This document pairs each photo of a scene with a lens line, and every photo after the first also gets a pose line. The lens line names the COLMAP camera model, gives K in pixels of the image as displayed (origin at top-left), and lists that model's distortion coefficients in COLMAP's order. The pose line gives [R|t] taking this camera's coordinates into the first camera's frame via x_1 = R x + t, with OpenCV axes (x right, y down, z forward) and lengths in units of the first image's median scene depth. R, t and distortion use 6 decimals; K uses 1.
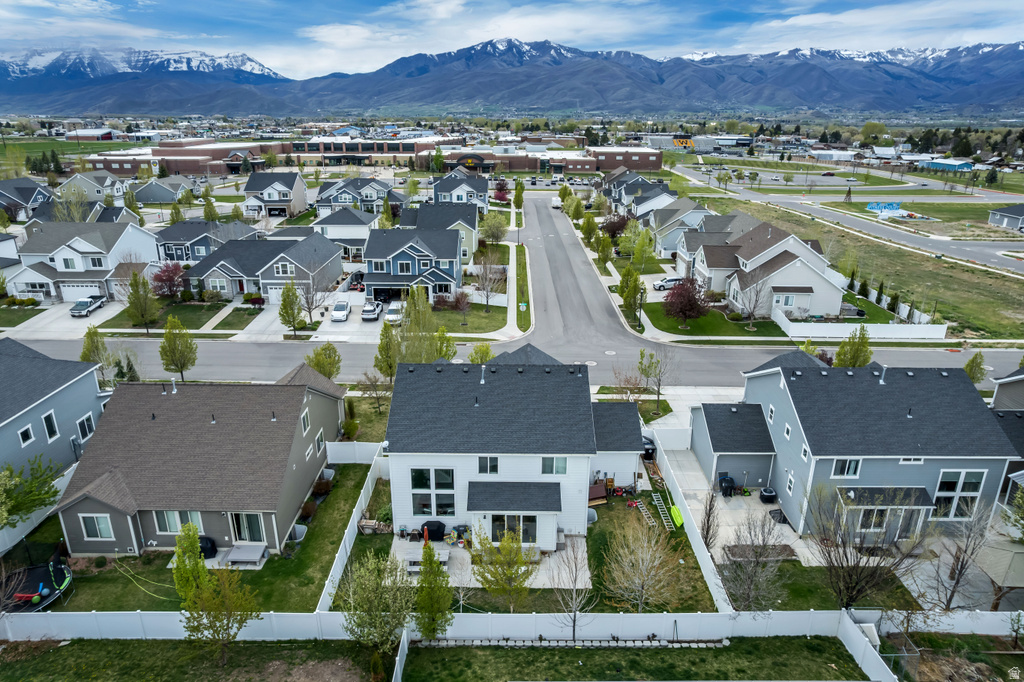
lens RADIAL K [[658.2, 0, 516.5], [0, 658.2, 336.7], [0, 0, 1]] dist [-0.080580, 0.072176]
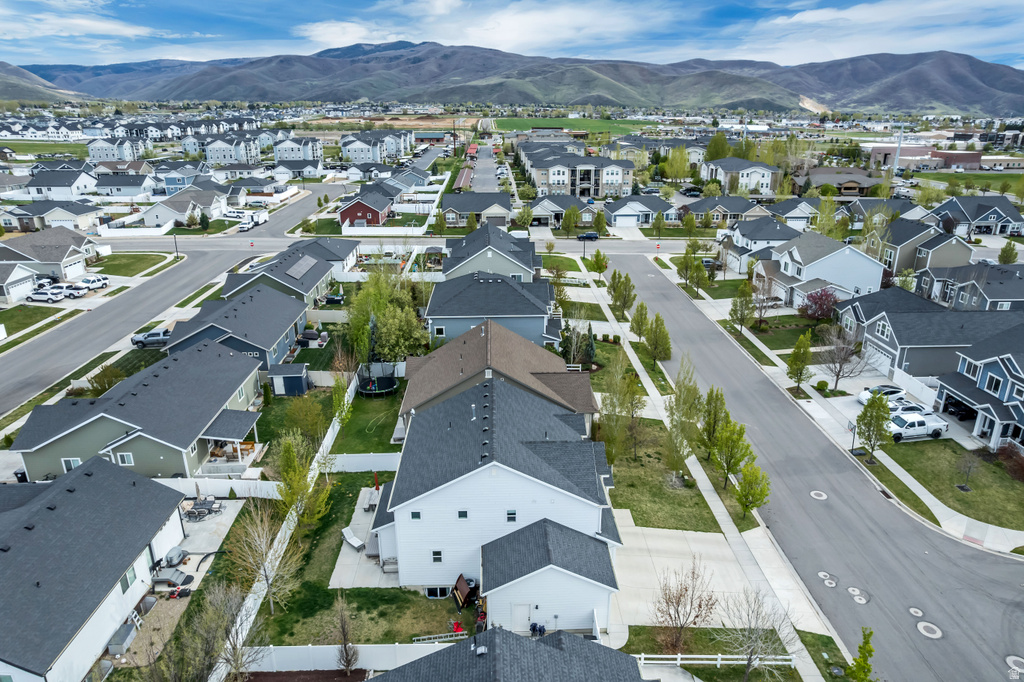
lens RADIAL K [[658.2, 0, 516.5], [0, 658.2, 336.7], [0, 0, 1]] dist [-0.080580, 0.072176]
pose [[0.035968, 0.320810, -0.946461, 0.426370], [-0.329194, 0.898019, 0.291880, -0.179559], [0.943577, 0.301071, 0.137909, 0.413805]]
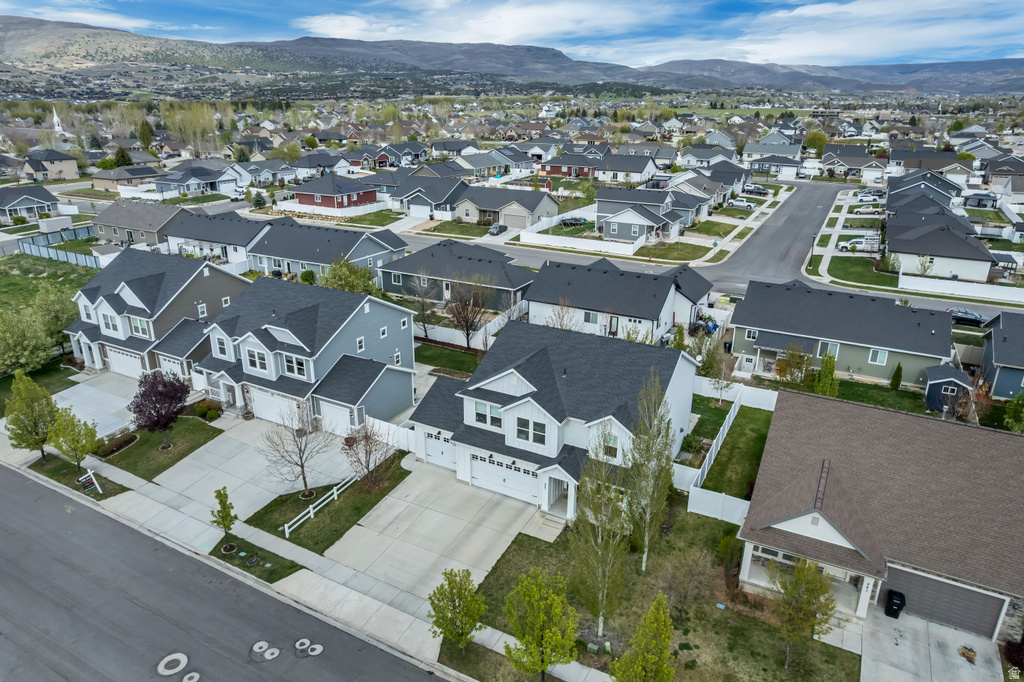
lens RADIAL K [[658.2, 0, 516.5], [0, 658.2, 336.7], [0, 0, 1]] dist [-0.080580, 0.072176]
pose [[-0.880286, -0.175925, 0.440621, -0.185839], [0.139273, 0.791977, 0.594453, -0.278282], [-0.453541, 0.584656, -0.672665, 0.838993]]
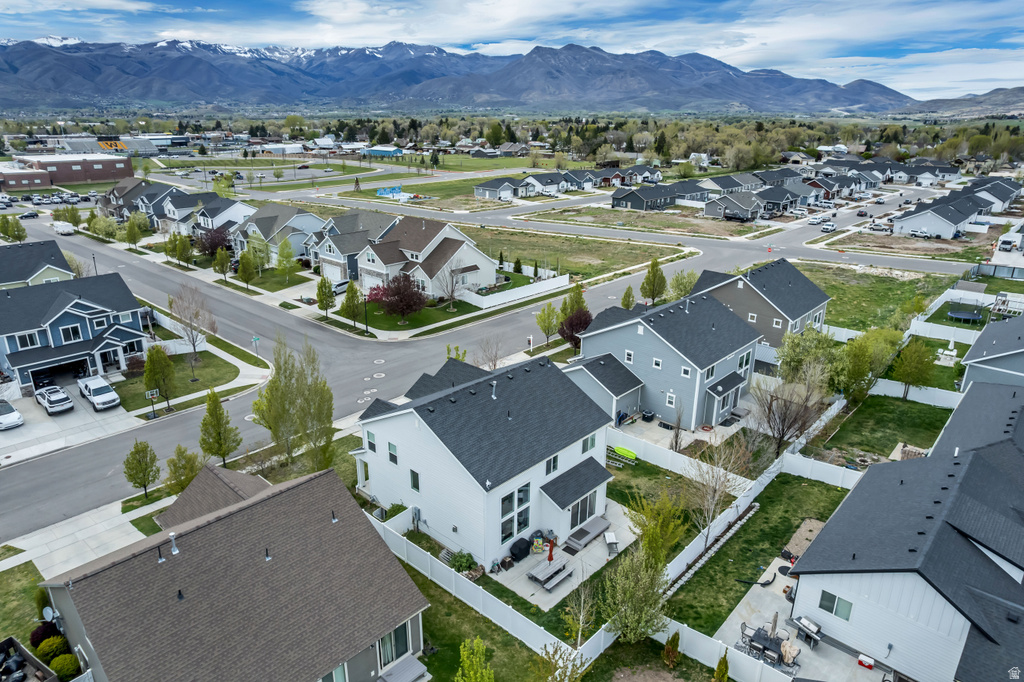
lens RADIAL K [[658.2, 0, 516.5], [0, 658.2, 336.7], [0, 0, 1]] dist [-0.080580, 0.072176]
pose [[0.673596, -0.244504, 0.697486, -0.337198], [0.238726, 0.965089, 0.107763, -0.058427], [-0.699485, 0.093919, 0.708449, 0.115015]]
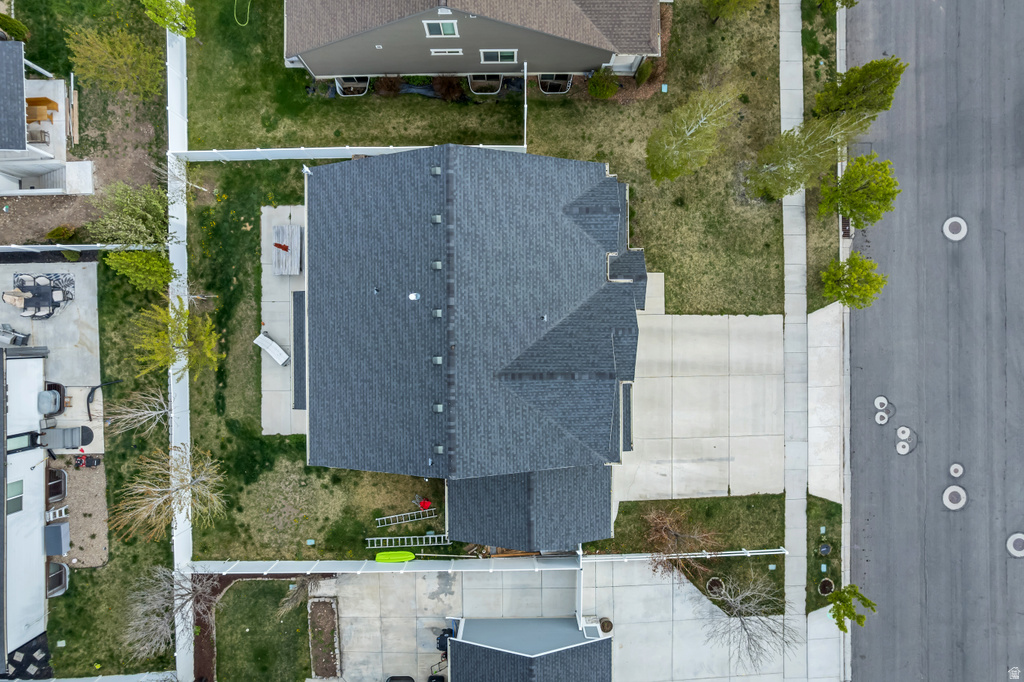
lens RADIAL K [[658.2, 0, 516.5], [0, 658.2, 336.7], [0, 0, 1]] dist [-0.080580, 0.072176]
pose [[0.007399, 0.999913, -0.010951, -0.004021], [-0.336191, 0.012801, 0.941707, -0.244623], [0.941765, -0.003286, 0.336256, 0.416931]]
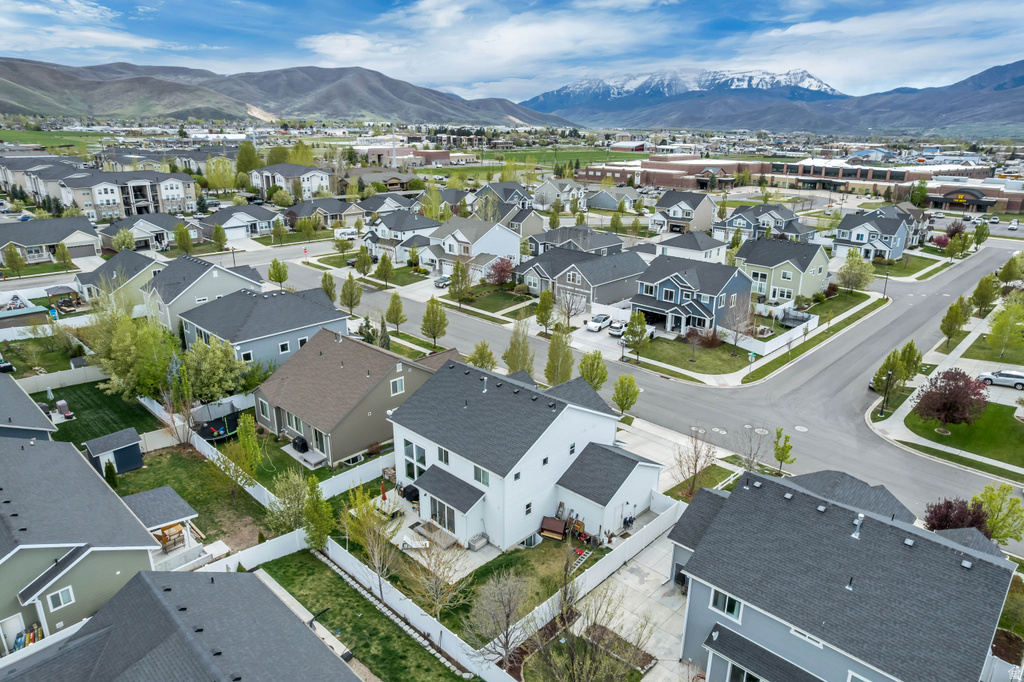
lens RADIAL K [[658.2, 0, 516.5], [0, 658.2, 336.7], [0, 0, 1]] dist [-0.080580, 0.072176]
pose [[0.722932, 0.214736, -0.656702, 0.342152], [-0.229591, 0.971127, 0.064804, -0.052903], [0.651657, 0.103924, 0.751361, 0.073811]]
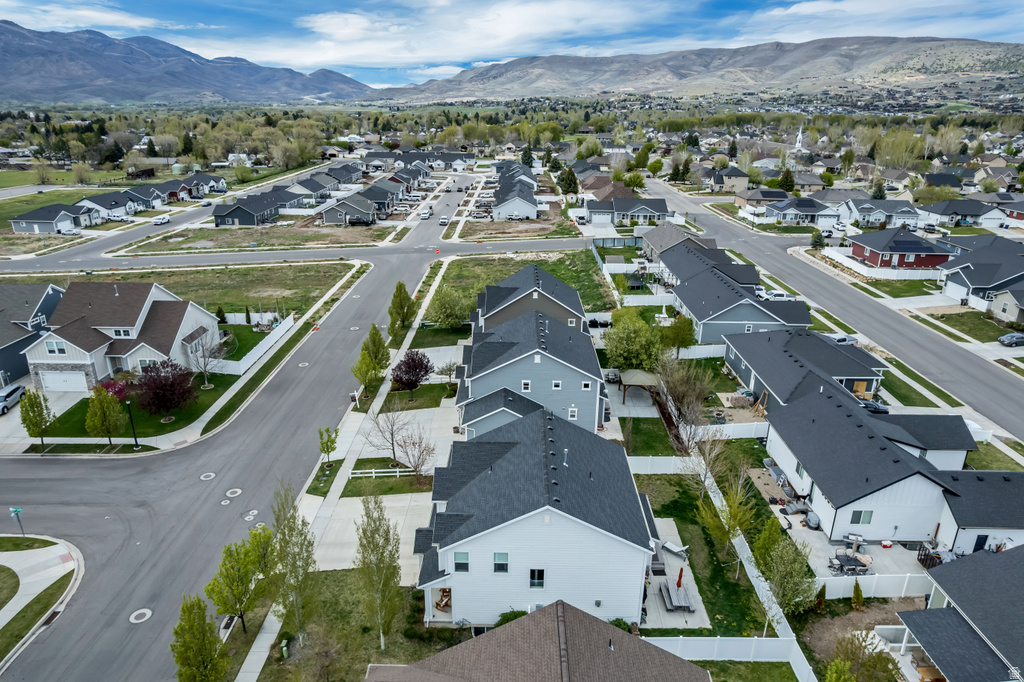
lens RADIAL K [[658.2, 0, 516.5], [0, 658.2, 336.7], [0, 0, 1]] dist [-0.080580, 0.072176]
pose [[0.006133, -0.343287, 0.939211, -0.439377], [0.316885, 0.891489, 0.323775, -0.216013], [-0.948444, 0.295636, 0.114250, 0.422607]]
